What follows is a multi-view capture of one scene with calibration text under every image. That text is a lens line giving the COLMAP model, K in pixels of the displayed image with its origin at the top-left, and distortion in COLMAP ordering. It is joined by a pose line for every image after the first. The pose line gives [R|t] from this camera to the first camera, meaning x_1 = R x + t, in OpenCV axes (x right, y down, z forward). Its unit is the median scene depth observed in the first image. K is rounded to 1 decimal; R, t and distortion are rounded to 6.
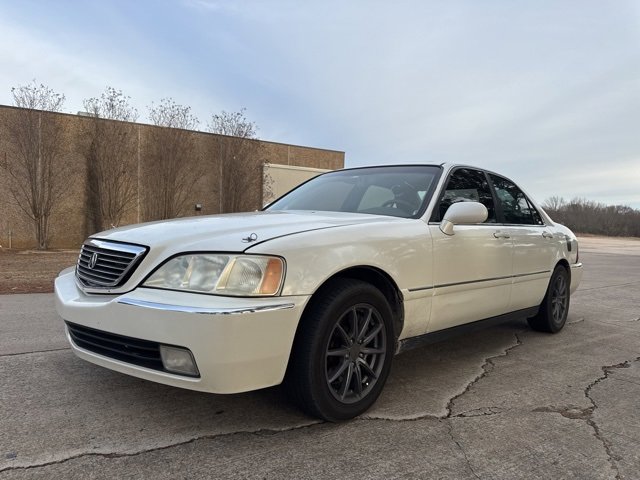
lens RADIAL K [[453.6, 0, 321.2], [0, 453.6, 237.7], [0, 0, 1]] dist [0.045412, -0.058768]
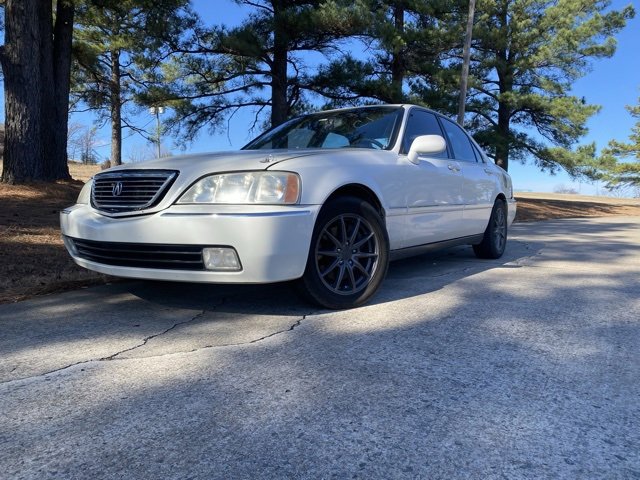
lens RADIAL K [[489.3, 0, 327.7], [0, 489.3, 236.7], [0, 0, 1]] dist [0.028355, -0.025016]
pose [[0.984618, -0.059824, 0.164162, -0.182946], [0.050775, 0.996979, 0.058780, 0.110864], [-0.167183, -0.049540, 0.984681, -0.243423]]
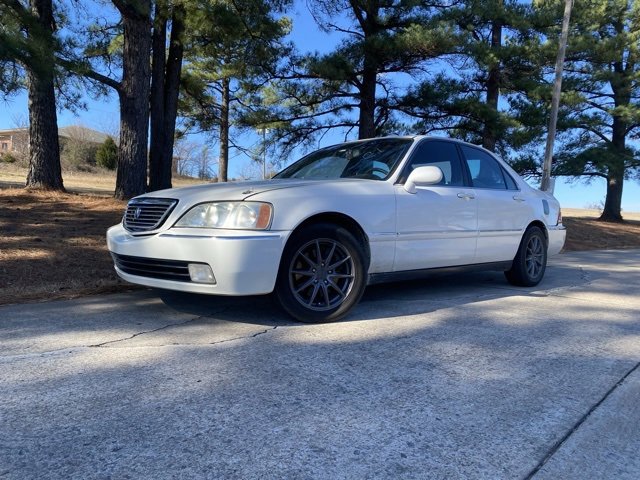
lens RADIAL K [[489.3, 0, 320.0], [0, 489.3, 235.5], [0, 0, 1]] dist [0.028355, -0.025016]
pose [[0.998412, -0.020793, -0.052353, 0.115458], [0.021607, 0.999654, 0.015017, 0.098710], [0.052023, -0.016124, 0.998516, -0.413714]]
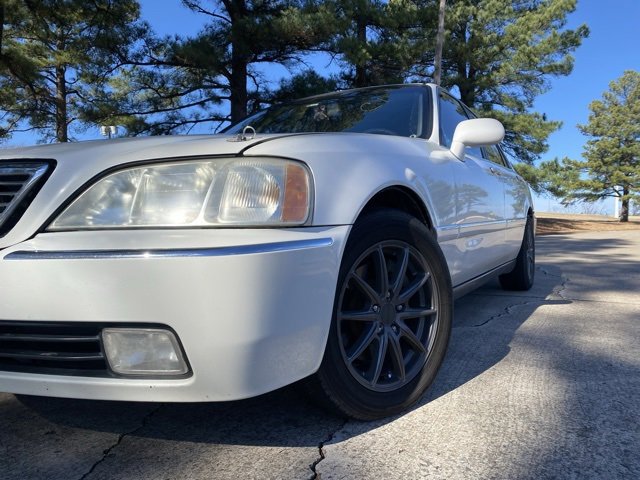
lens RADIAL K [[489.3, 0, 326.4], [0, 489.3, 240.7], [0, 0, 1]] dist [0.028355, -0.025016]
pose [[0.967554, -0.075657, 0.241071, -0.175929], [0.070545, 0.997064, 0.029777, 0.101838], [-0.242616, -0.011804, 0.970051, 0.290196]]
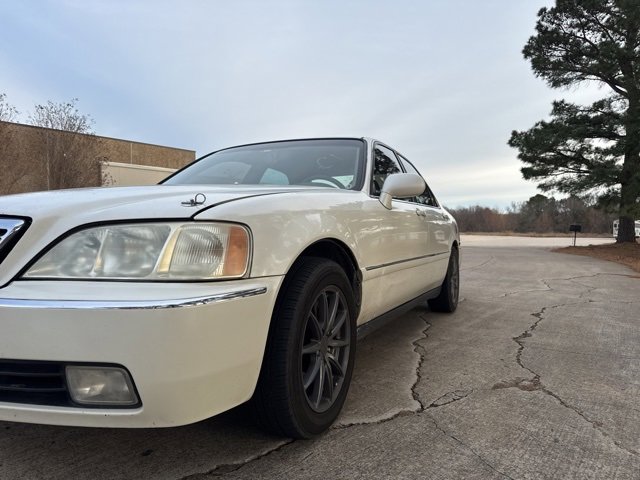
lens RADIAL K [[453.6, 0, 317.3], [0, 453.6, 236.6], [0, 0, 1]] dist [0.045412, -0.058768]
pose [[0.948619, -0.037127, 0.314234, -0.164123], [0.040325, 0.999180, -0.003682, 0.054883], [-0.313839, 0.016164, 0.949339, 0.216232]]
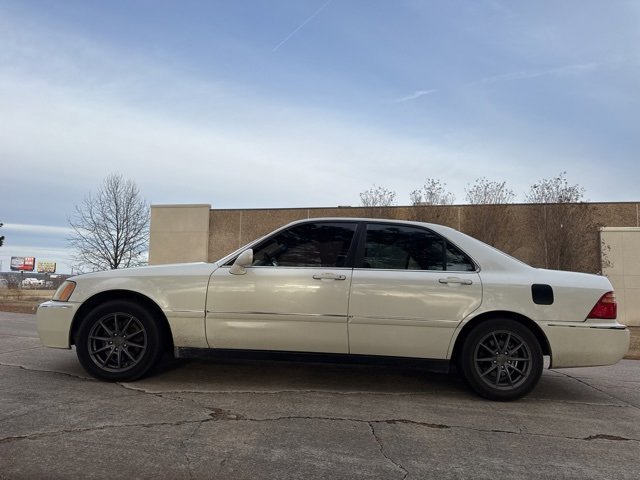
lens RADIAL K [[453.6, 0, 316.9], [0, 453.6, 238.7], [0, 0, 1]] dist [0.045412, -0.058768]
pose [[0.690964, -0.092605, -0.716933, 1.653751], [-0.029093, 0.987395, -0.155579, 0.103927], [0.722303, 0.128357, 0.679561, 0.299477]]
